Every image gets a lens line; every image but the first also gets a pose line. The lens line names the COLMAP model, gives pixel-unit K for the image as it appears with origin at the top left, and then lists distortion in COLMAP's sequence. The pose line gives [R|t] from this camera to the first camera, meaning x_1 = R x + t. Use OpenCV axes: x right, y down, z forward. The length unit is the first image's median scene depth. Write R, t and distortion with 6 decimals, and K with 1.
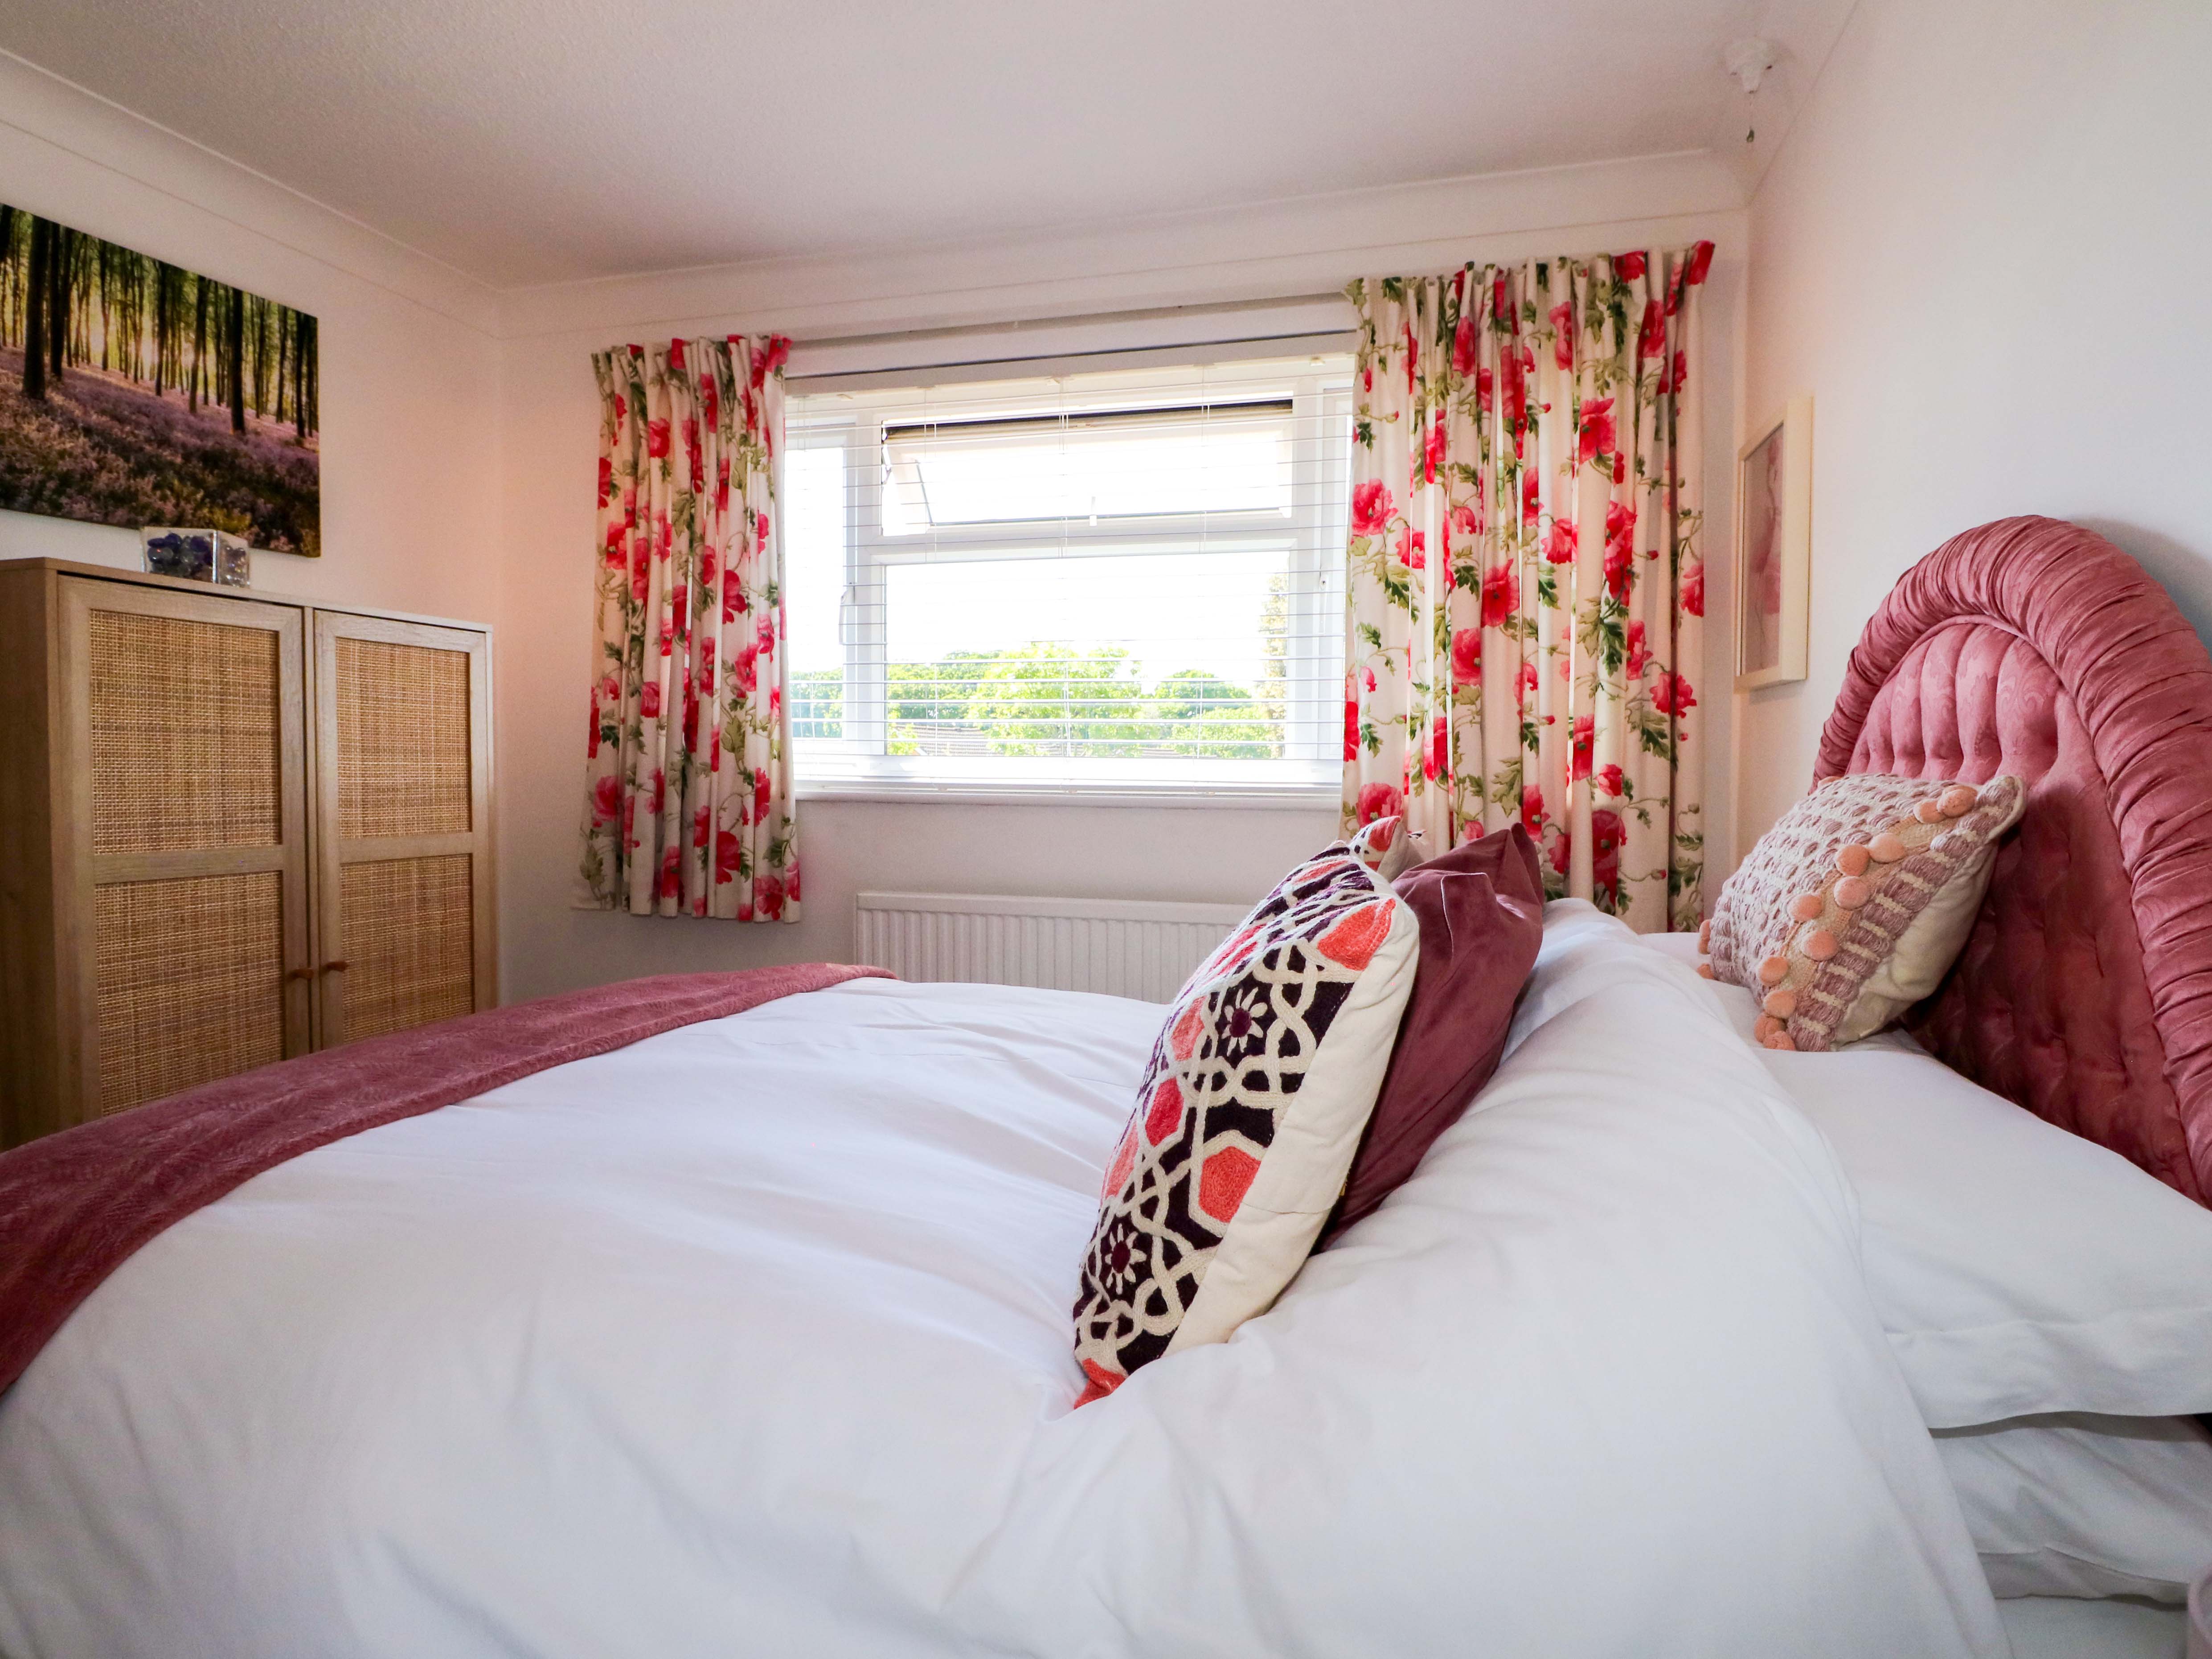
lens RADIAL K [[1260.6, 0, 1109.8], [0, 1260.6, 806.5], [0, 0, 1]] dist [-0.006532, -0.000903]
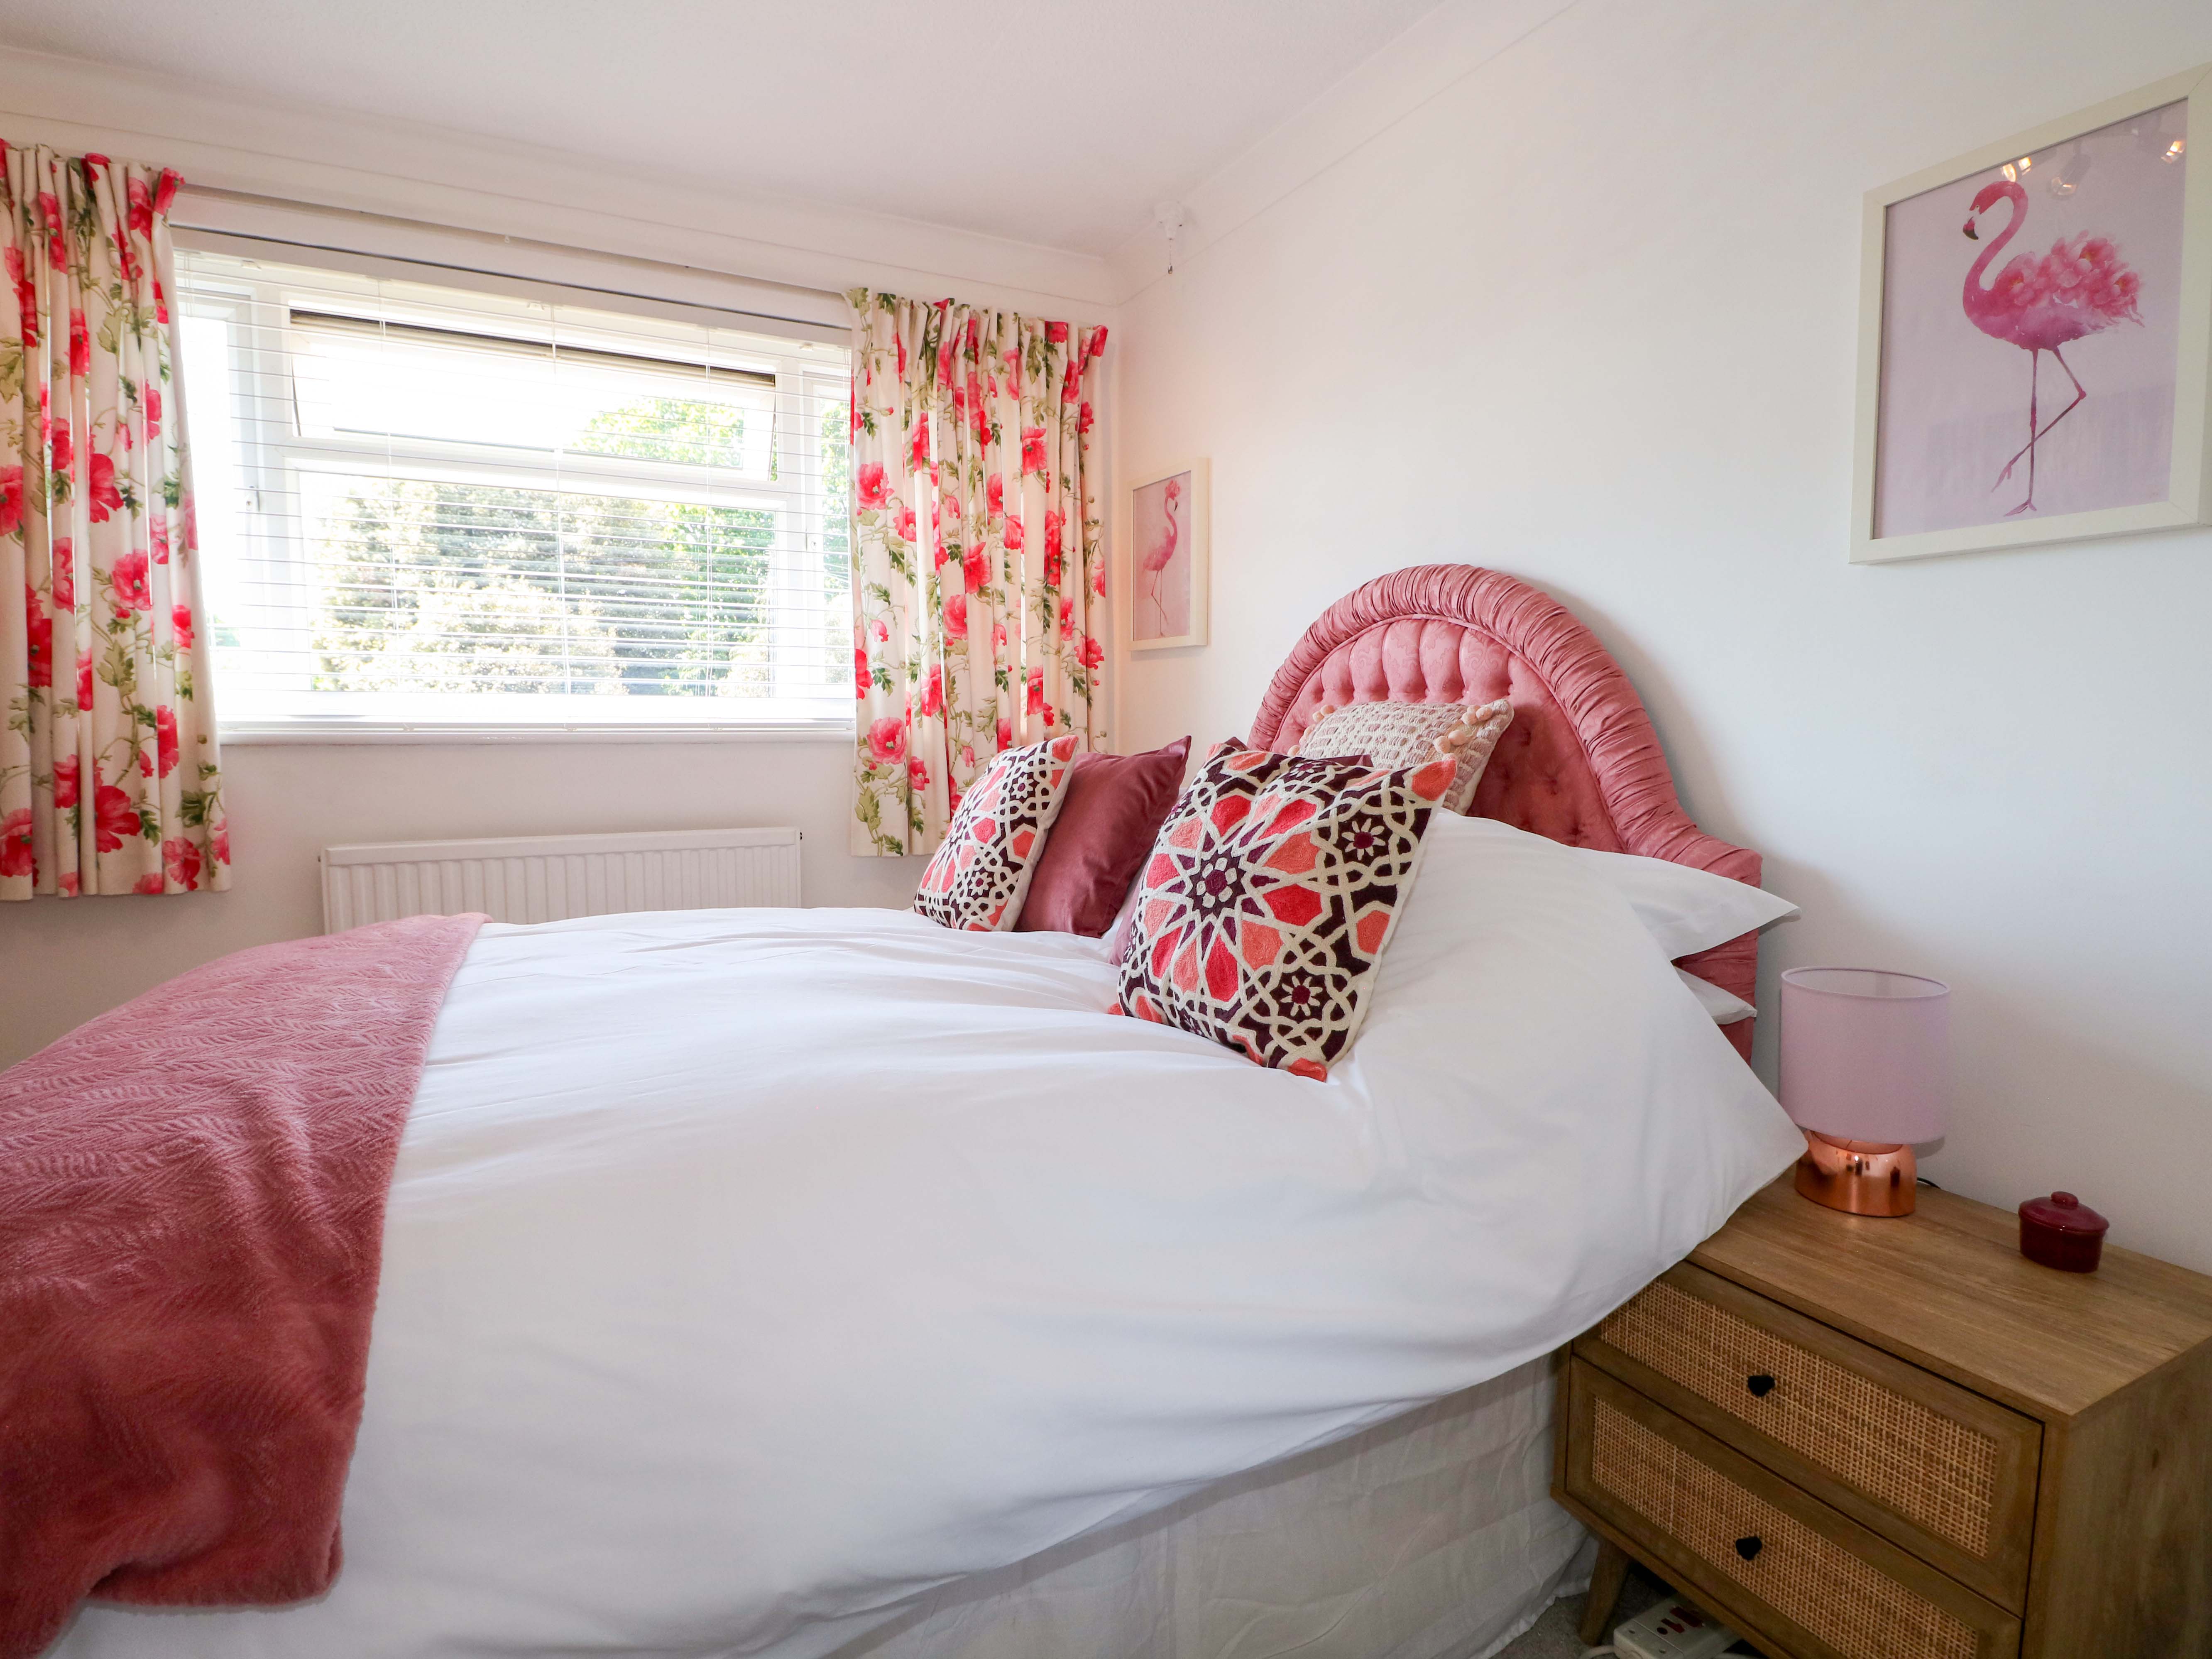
lens RADIAL K [[1165.4, 0, 1135.5], [0, 1165.4, 813.7], [0, 0, 1]] dist [-0.003060, -0.014382]
pose [[0.717676, -0.061251, 0.693679, -0.401511], [0.026038, 0.997788, 0.061164, 0.011015], [-0.695891, -0.025833, 0.717683, 0.031165]]
